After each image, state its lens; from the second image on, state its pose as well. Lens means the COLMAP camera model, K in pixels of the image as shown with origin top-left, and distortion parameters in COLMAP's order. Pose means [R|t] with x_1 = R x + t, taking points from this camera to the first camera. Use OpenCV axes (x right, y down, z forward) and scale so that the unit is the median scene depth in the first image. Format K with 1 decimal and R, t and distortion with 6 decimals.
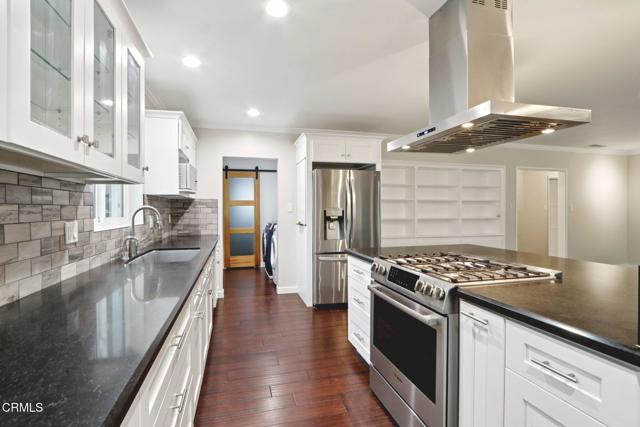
lens RADIAL K [[298.1, 0, 307.7], [0, 298.1, 209.9], [0, 0, 1]] dist [-0.011386, 0.000645]
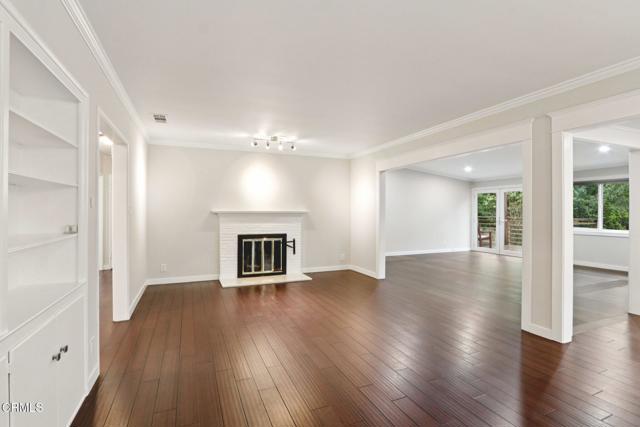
lens RADIAL K [[298.1, 0, 307.7], [0, 298.1, 209.9], [0, 0, 1]] dist [-0.011386, 0.000645]
pose [[-0.134717, 0.003351, 0.990878, 0.378385], [-0.002511, 0.999990, -0.003723, -0.003798], [-0.990881, -0.002989, -0.134707, 1.123521]]
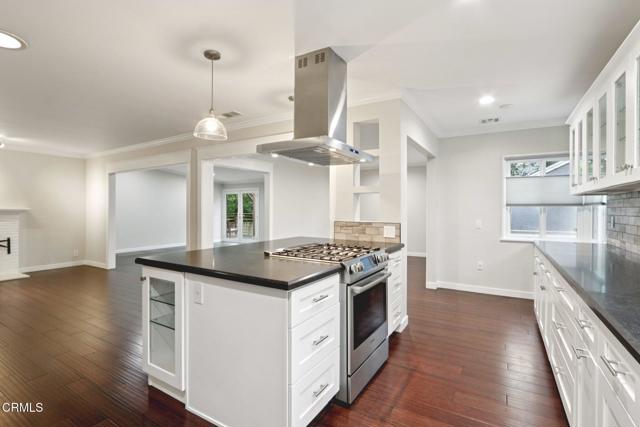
lens RADIAL K [[307.3, 0, 308.1], [0, 307.3, 209.7], [0, 0, 1]] dist [-0.016032, 0.000773]
pose [[-0.695419, -0.001153, 0.718603, -0.204935], [0.000340, 0.999998, 0.001934, -0.001843], [-0.718604, 0.001589, -0.695418, 0.957697]]
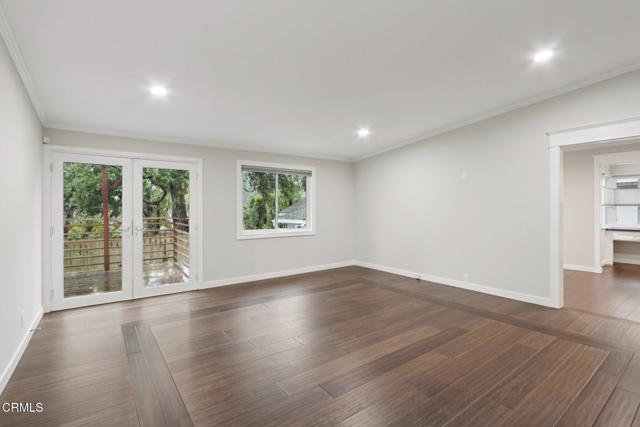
lens RADIAL K [[298.1, 0, 307.7], [0, 298.1, 209.9], [0, 0, 1]] dist [-0.011386, 0.000645]
pose [[-0.931798, 0.002638, -0.362968, 2.309515], [0.002156, 0.999996, 0.001732, 0.005866], [0.362972, 0.000832, -0.931800, 0.547509]]
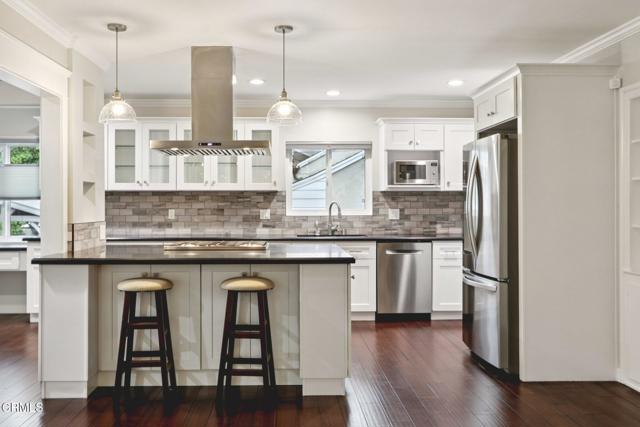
lens RADIAL K [[582.1, 0, 288.7], [0, 582.1, 210.9], [0, 0, 1]] dist [0.013730, 0.006318]
pose [[-0.228169, 0.013769, -0.973524, 1.412550], [0.001091, 0.999903, 0.013886, -0.003953], [0.973621, 0.002107, -0.228161, 0.902481]]
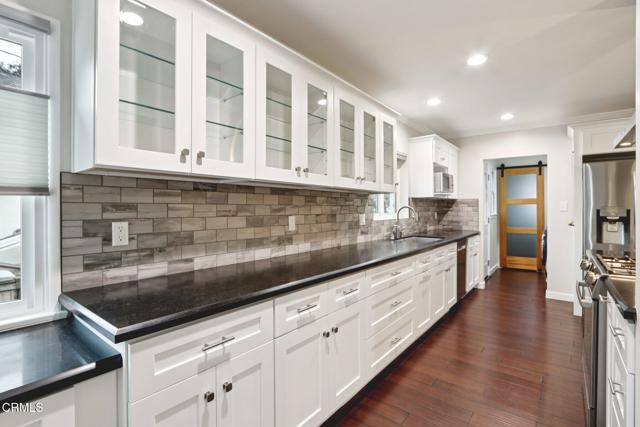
lens RADIAL K [[307.3, 0, 308.1], [0, 307.3, 209.7], [0, 0, 1]] dist [-0.016032, 0.000773]
pose [[0.596532, 0.005062, -0.802573, 0.262712], [-0.002059, 0.999986, 0.004777, 0.000107], [0.802586, -0.001197, 0.596535, -0.212245]]
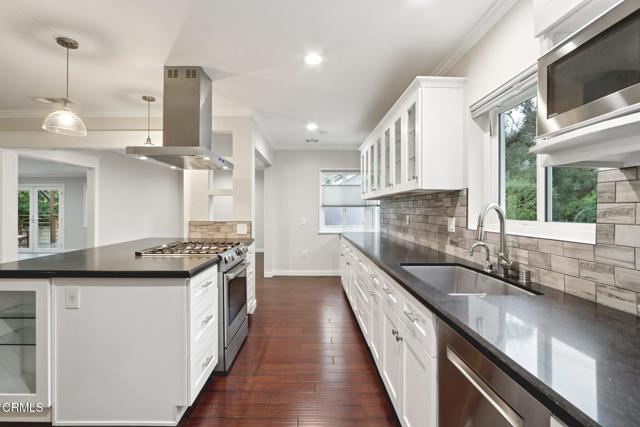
lens RADIAL K [[307.3, 0, 308.1], [0, 307.3, 209.7], [0, 0, 1]] dist [-0.016032, 0.000773]
pose [[-0.970677, 0.002924, 0.240371, -0.195305], [0.003439, 0.999993, 0.001722, -0.002293], [-0.240364, 0.002498, -0.970680, 1.113666]]
